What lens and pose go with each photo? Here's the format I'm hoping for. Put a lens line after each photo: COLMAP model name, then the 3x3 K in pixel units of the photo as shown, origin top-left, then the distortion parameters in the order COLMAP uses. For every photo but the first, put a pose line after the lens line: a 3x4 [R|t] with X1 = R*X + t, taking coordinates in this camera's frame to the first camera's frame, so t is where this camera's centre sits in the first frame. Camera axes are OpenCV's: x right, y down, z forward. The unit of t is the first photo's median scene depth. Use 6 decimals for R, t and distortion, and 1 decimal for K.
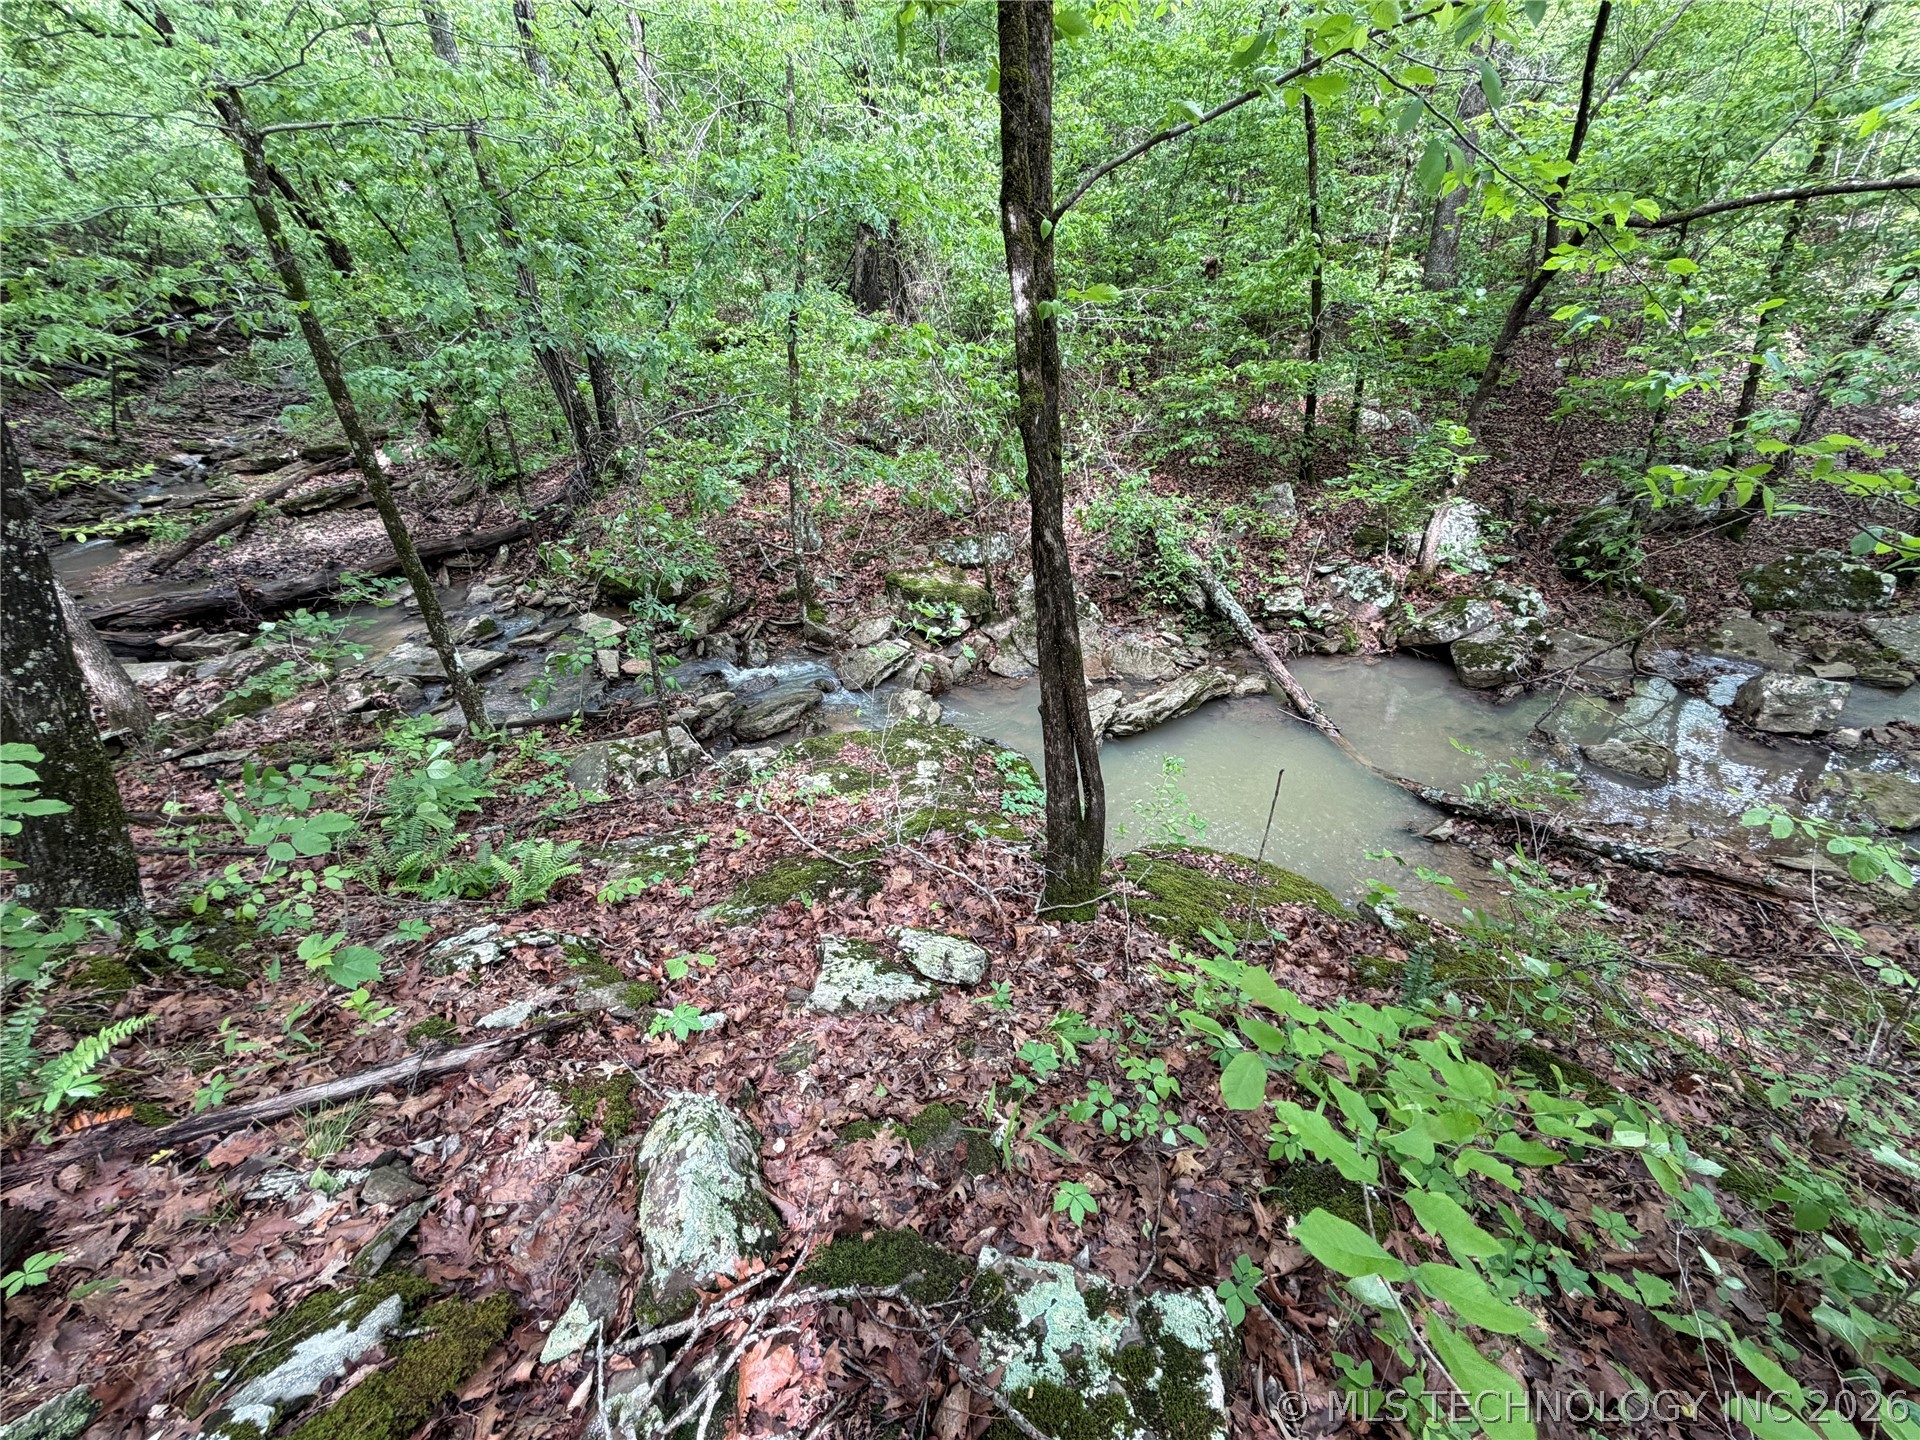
lens RADIAL K [[763.2, 0, 961.6], [0, 763.2, 719.2], [0, 0, 1]] dist [0.000430, -0.000201]
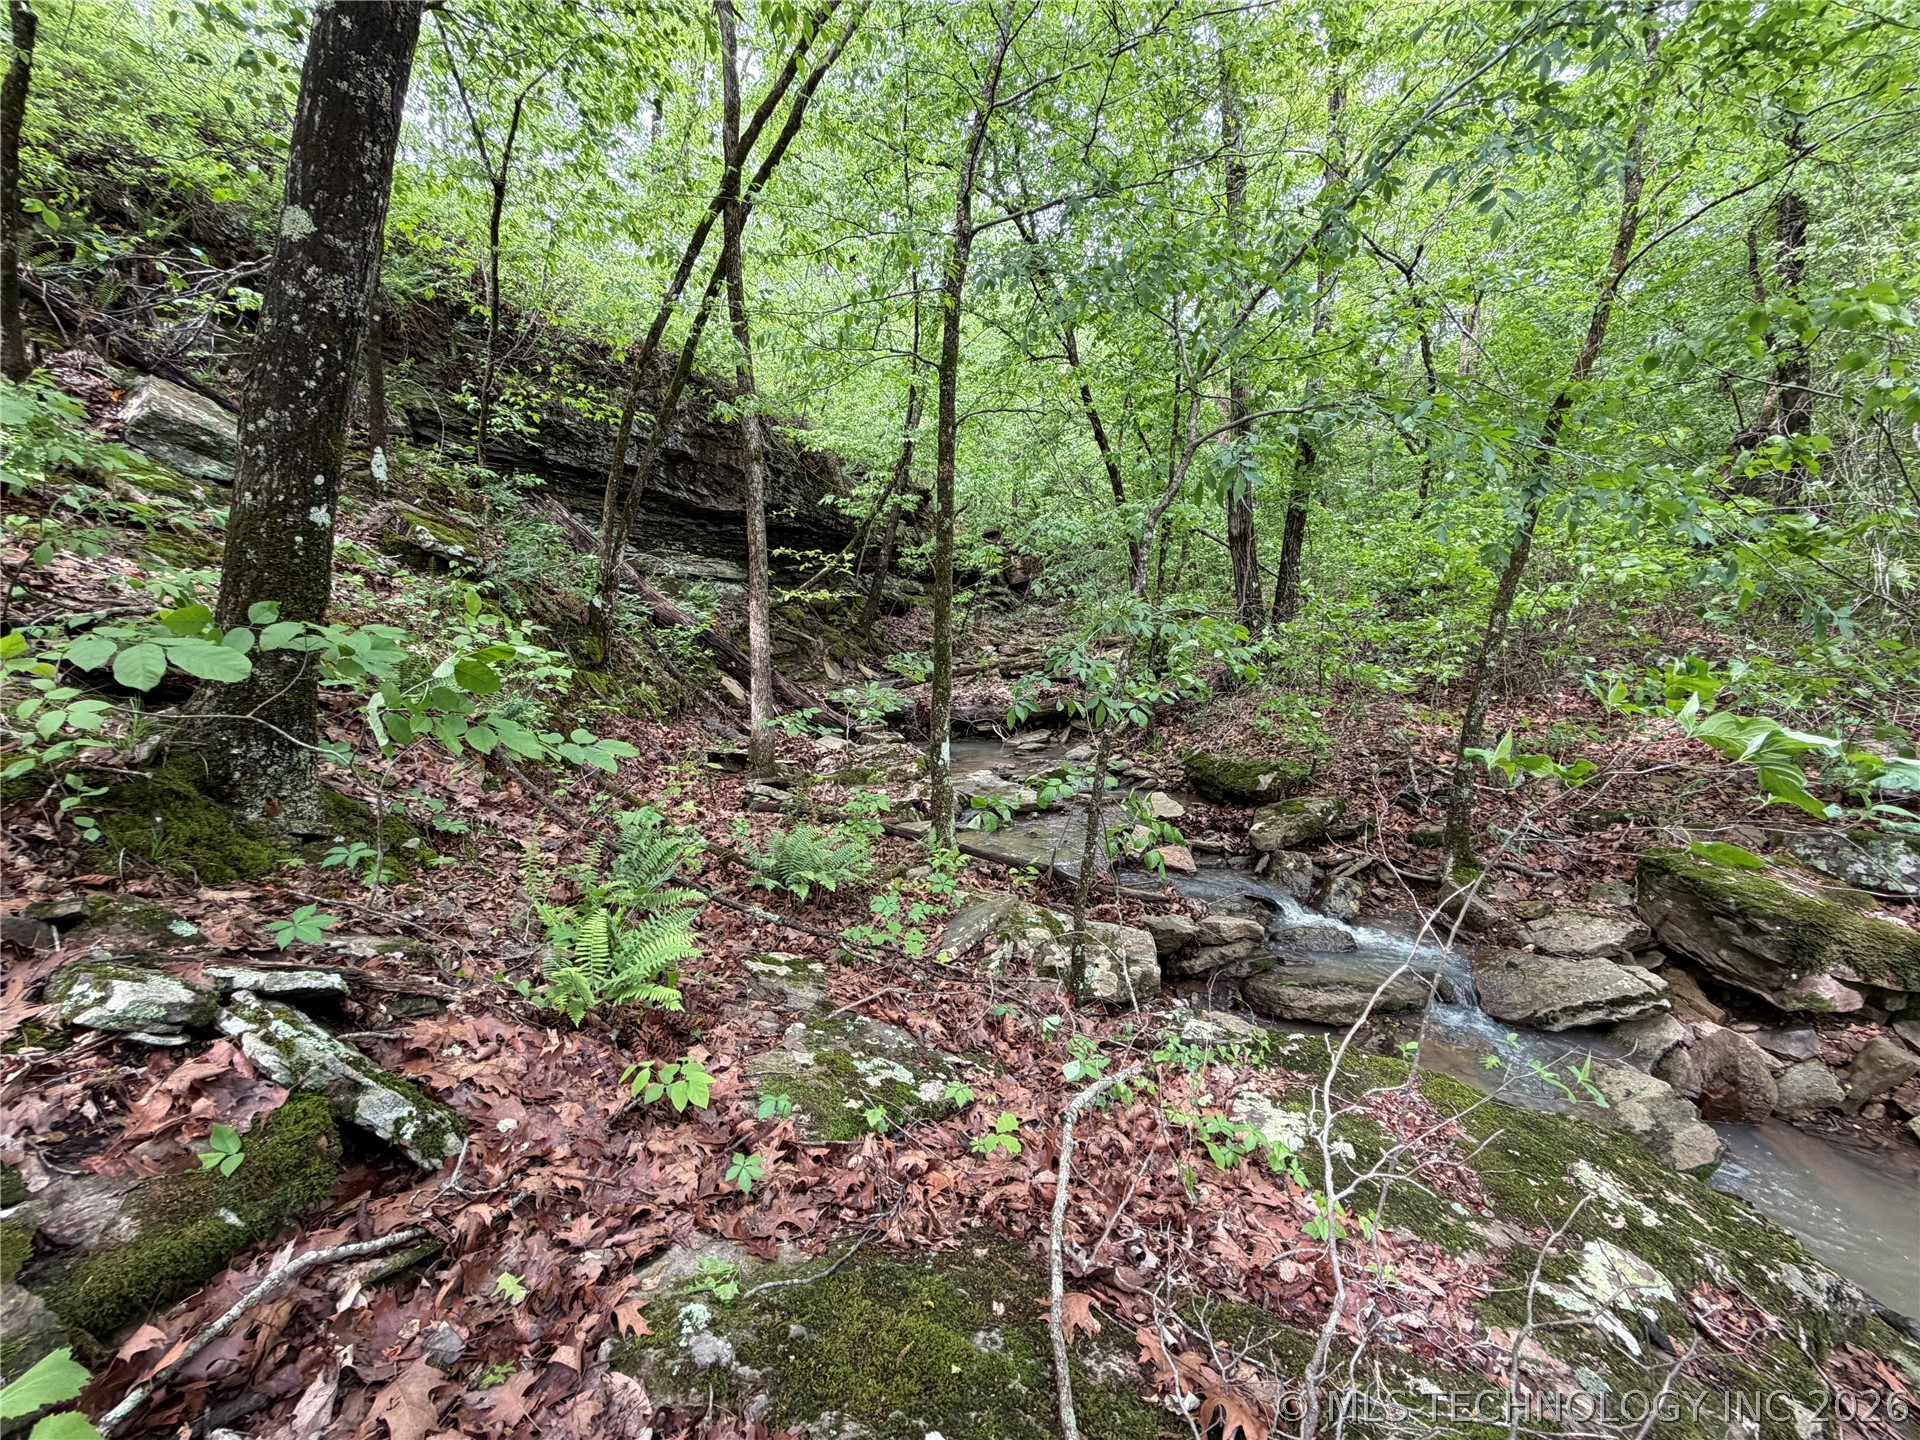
lens RADIAL K [[763.2, 0, 956.5], [0, 763.2, 715.9], [0, 0, 1]] dist [0.000430, -0.000201]
pose [[0.628722, 0.154418, -0.762144, -0.008064], [-0.411666, 0.897579, -0.157741, 0.011762], [0.659727, 0.412924, 0.627896, 0.347340]]
